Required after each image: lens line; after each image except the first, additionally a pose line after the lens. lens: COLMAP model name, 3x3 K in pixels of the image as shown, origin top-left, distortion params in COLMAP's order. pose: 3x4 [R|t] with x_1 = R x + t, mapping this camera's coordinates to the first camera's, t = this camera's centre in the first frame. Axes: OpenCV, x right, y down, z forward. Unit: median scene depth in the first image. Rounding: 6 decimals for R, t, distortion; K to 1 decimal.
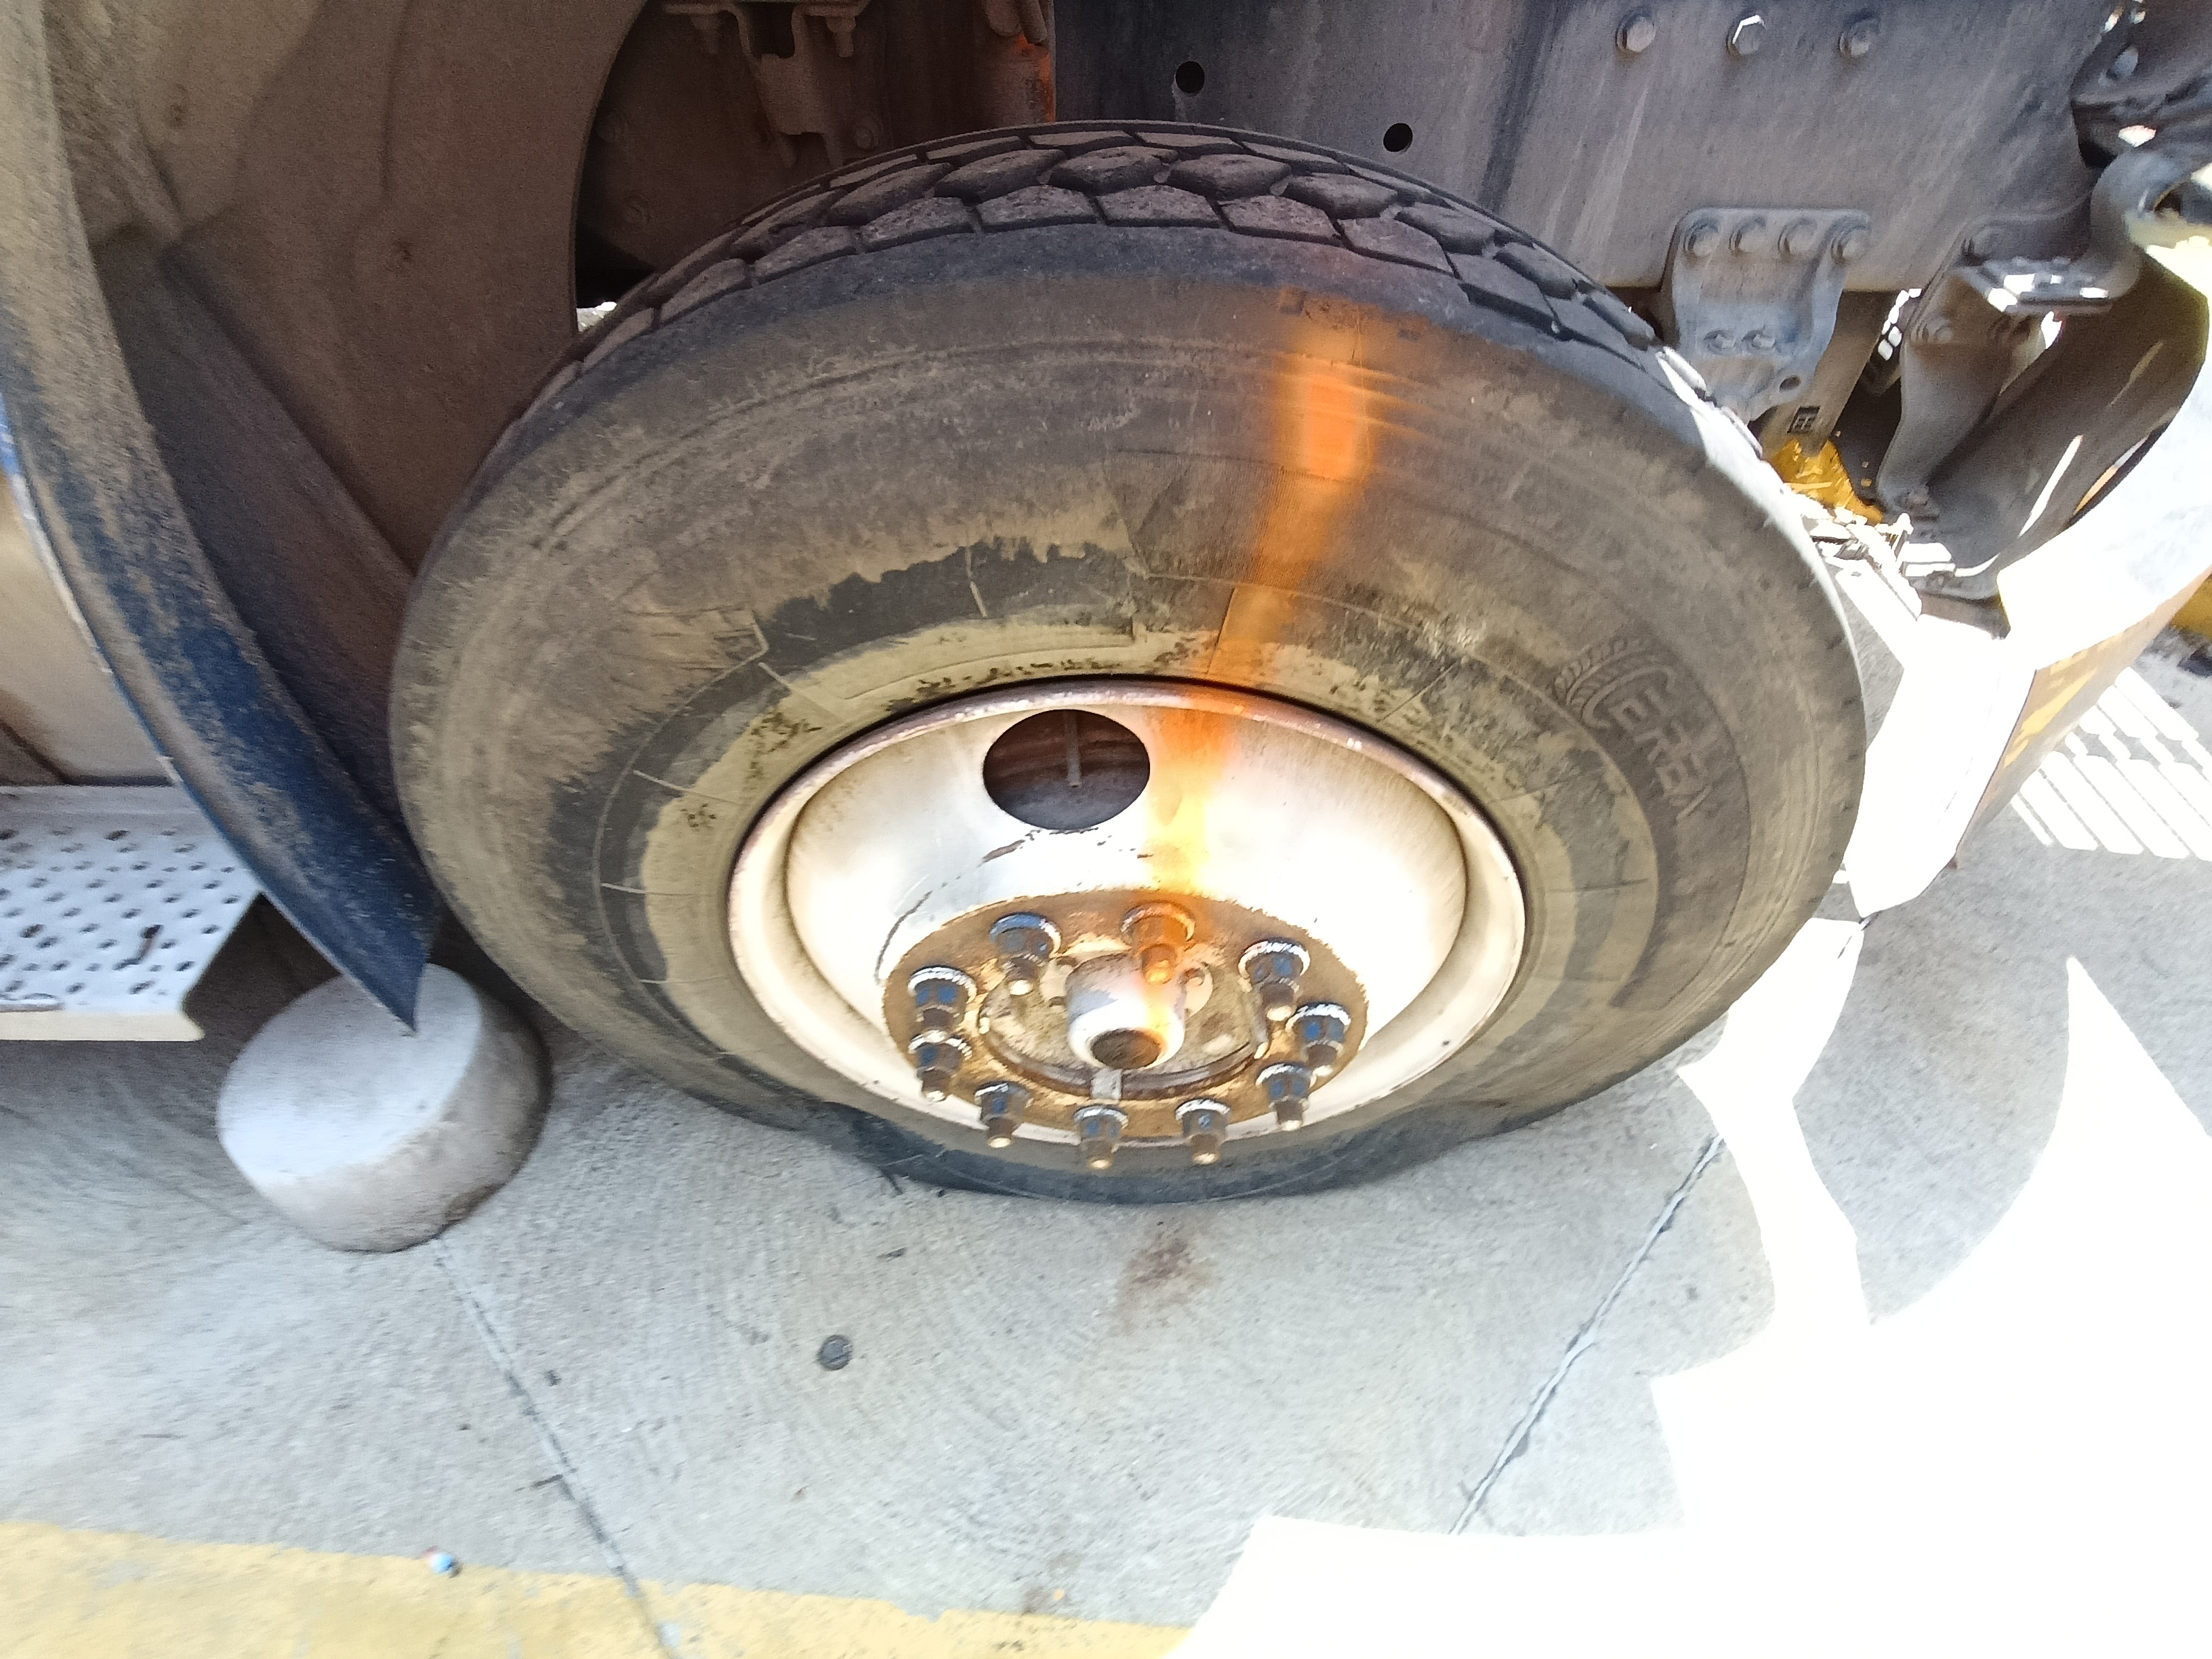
lens RADIAL K [[1007.9, 0, 1171.9], [0, 1007.9, 778.9], [0, 0, 1]] dist [-0.004032, -0.000241]
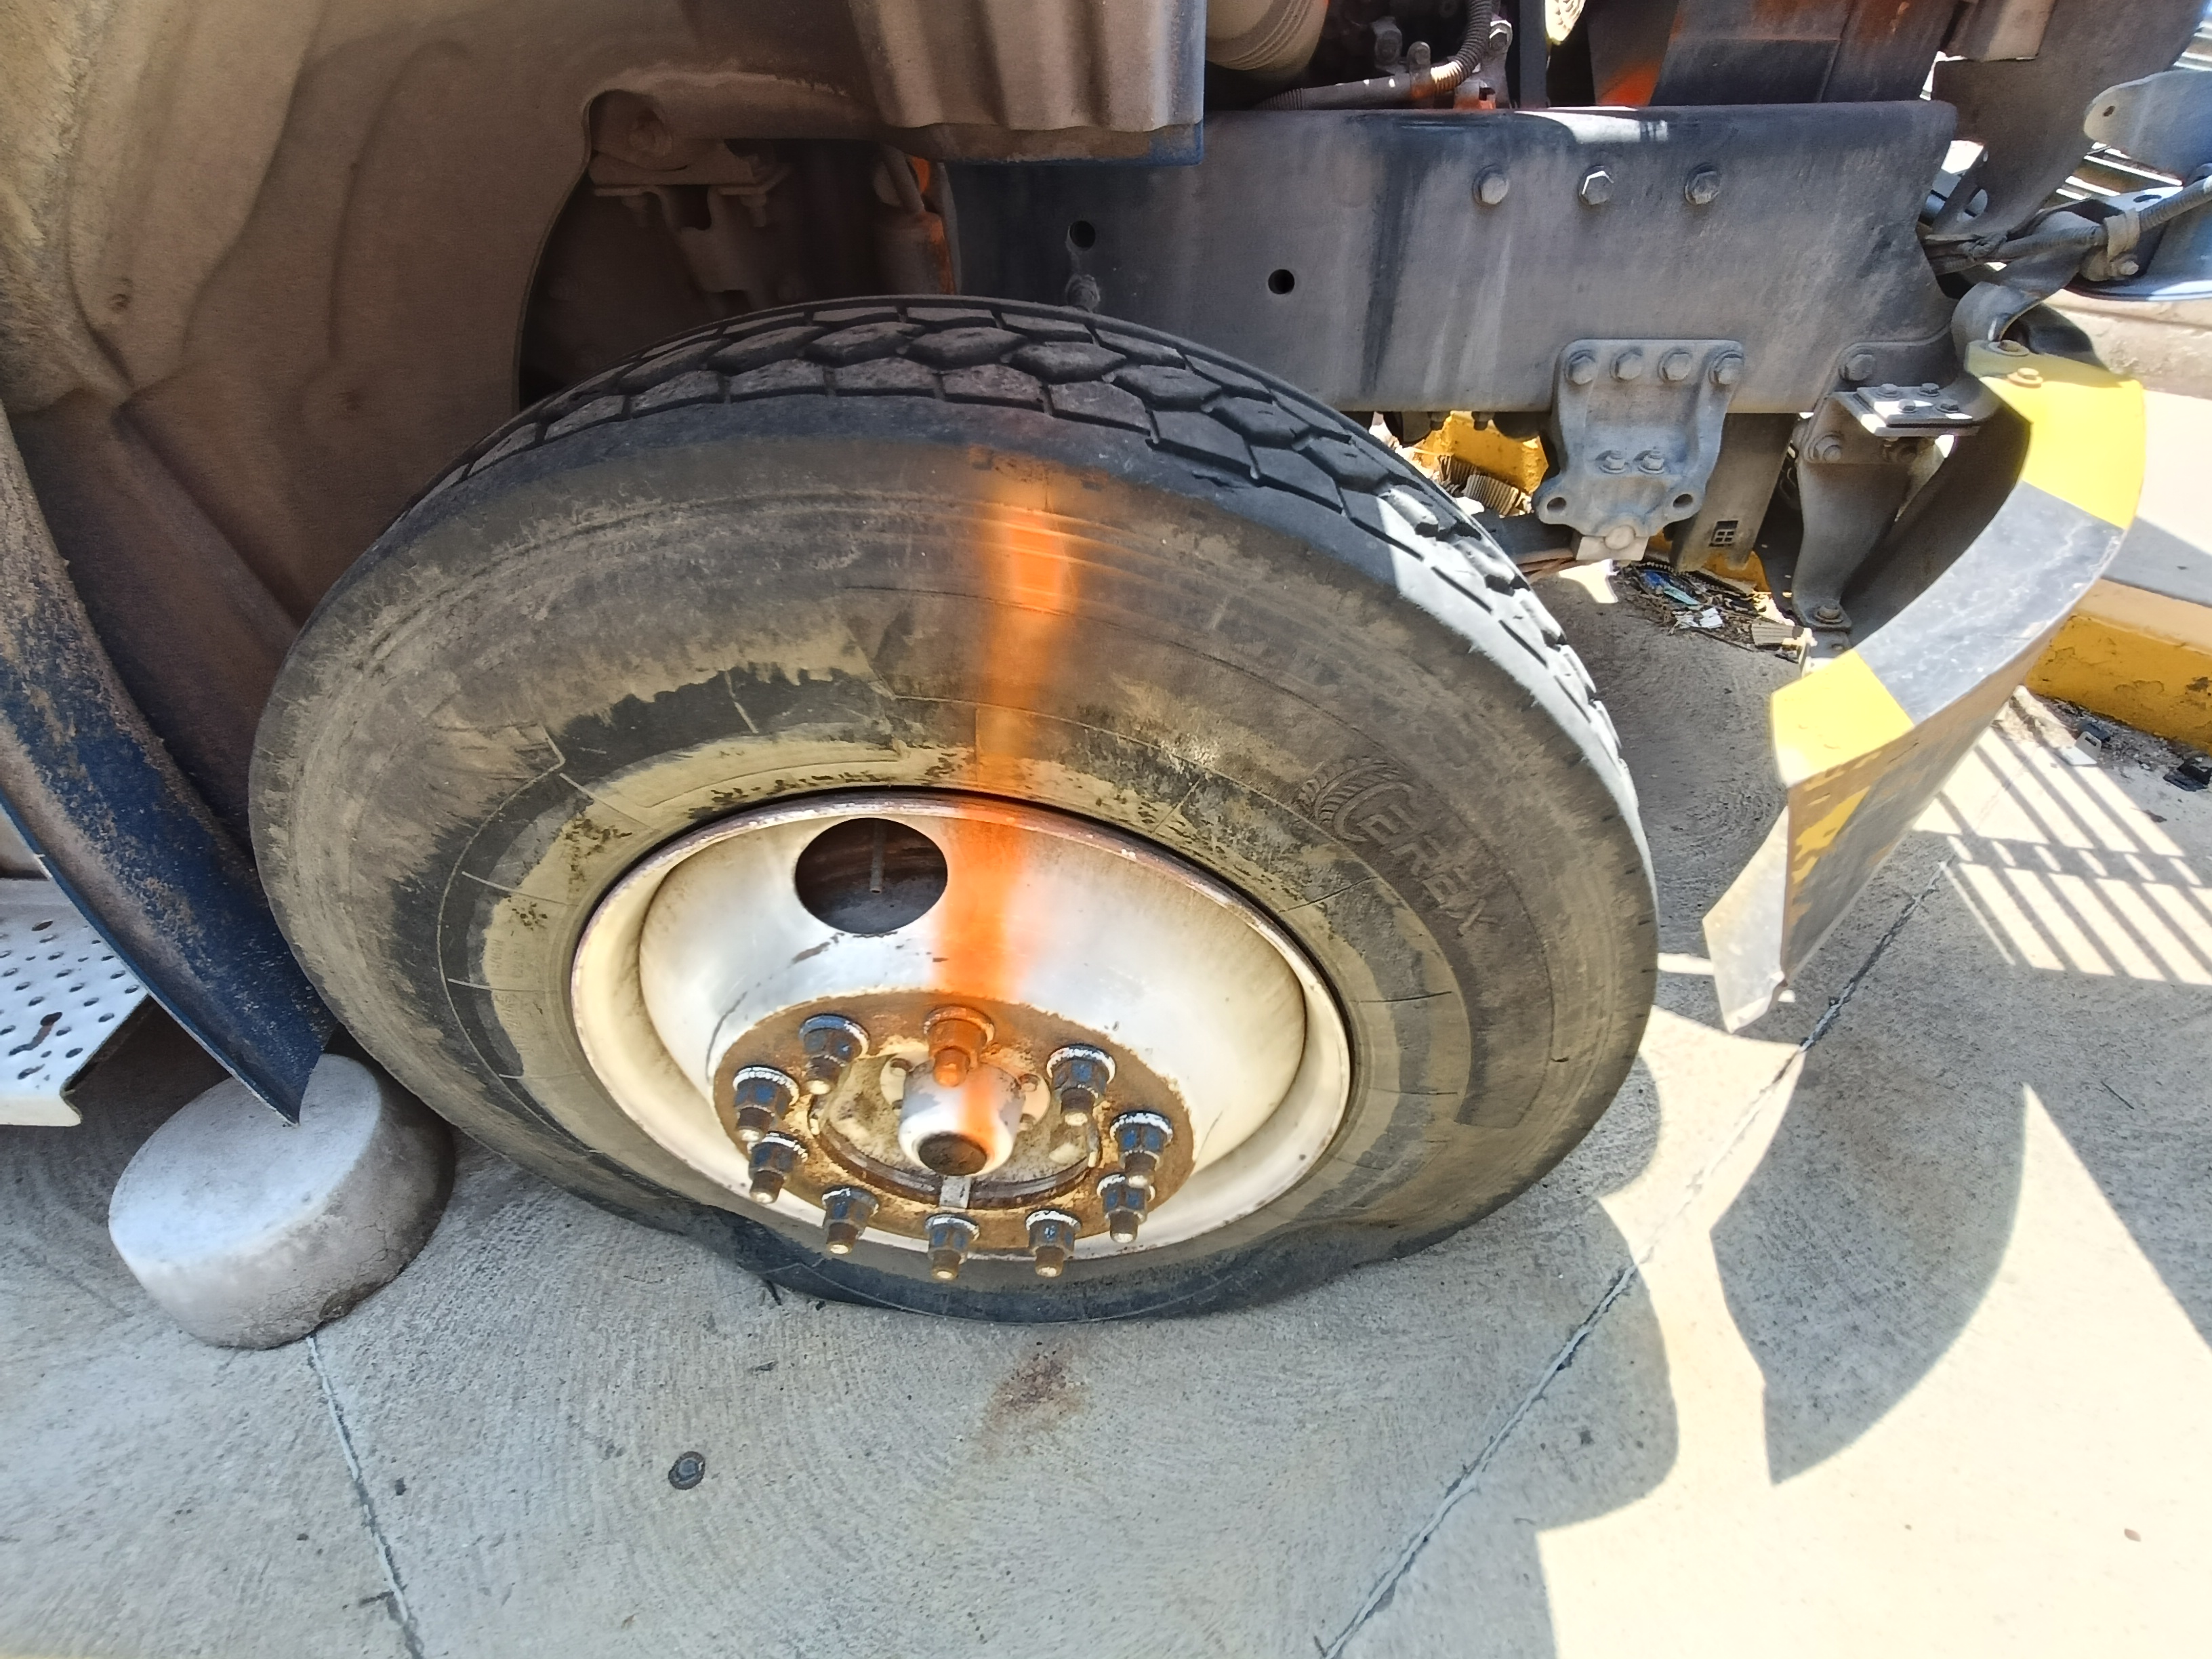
lens RADIAL K [[1042.1, 0, 1187.6], [0, 1042.1, 777.1], [0, 0, 1]] dist [-0.010493, 0.006471]
pose [[0.998977, 0.006667, -0.044732, 0.231533], [-0.011113, 0.994938, -0.099879, -0.005561], [0.043840, 0.100274, 0.993994, -0.060447]]
